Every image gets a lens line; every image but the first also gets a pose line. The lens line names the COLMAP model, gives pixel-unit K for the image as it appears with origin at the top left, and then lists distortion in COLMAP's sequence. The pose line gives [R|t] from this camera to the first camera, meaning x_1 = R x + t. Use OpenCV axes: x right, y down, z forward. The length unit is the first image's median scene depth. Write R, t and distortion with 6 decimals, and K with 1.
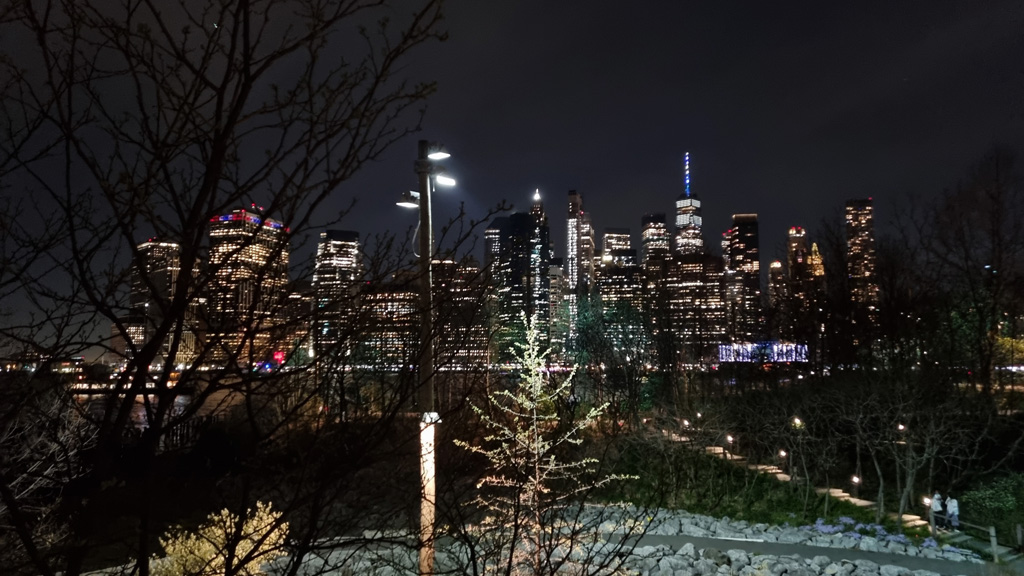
lens RADIAL K [[746.7, 0, 510.1], [0, 746.7, 283.3], [0, 0, 1]] dist [0.027434, -0.006054]
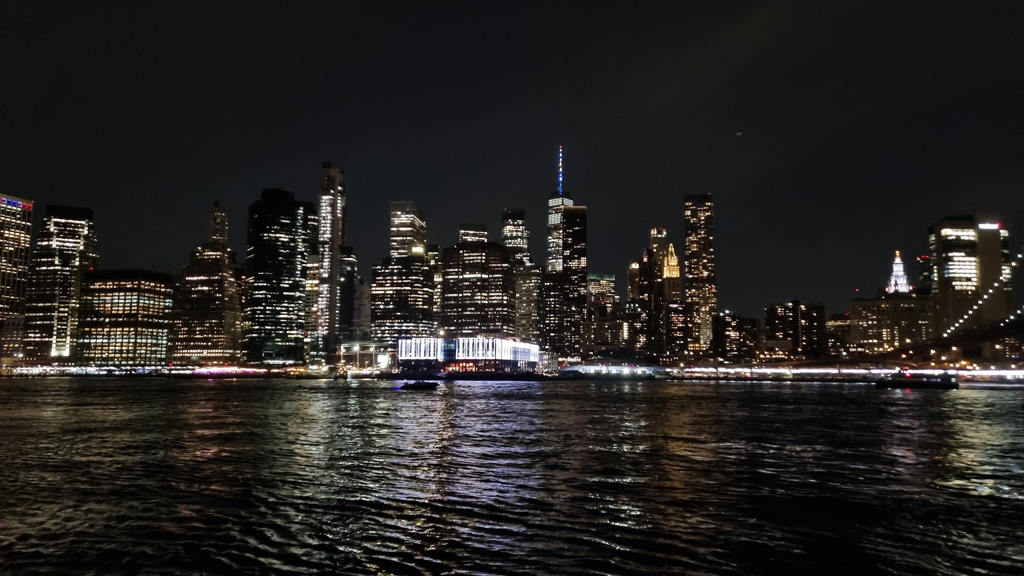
lens RADIAL K [[746.7, 0, 519.1], [0, 746.7, 288.4], [0, 0, 1]] dist [0.027434, -0.006054]
pose [[0.995170, 0.015164, 0.096984, 0.161041], [-0.014769, 0.999879, -0.004794, 0.014616], [-0.097045, 0.003339, 0.995274, 0.093766]]
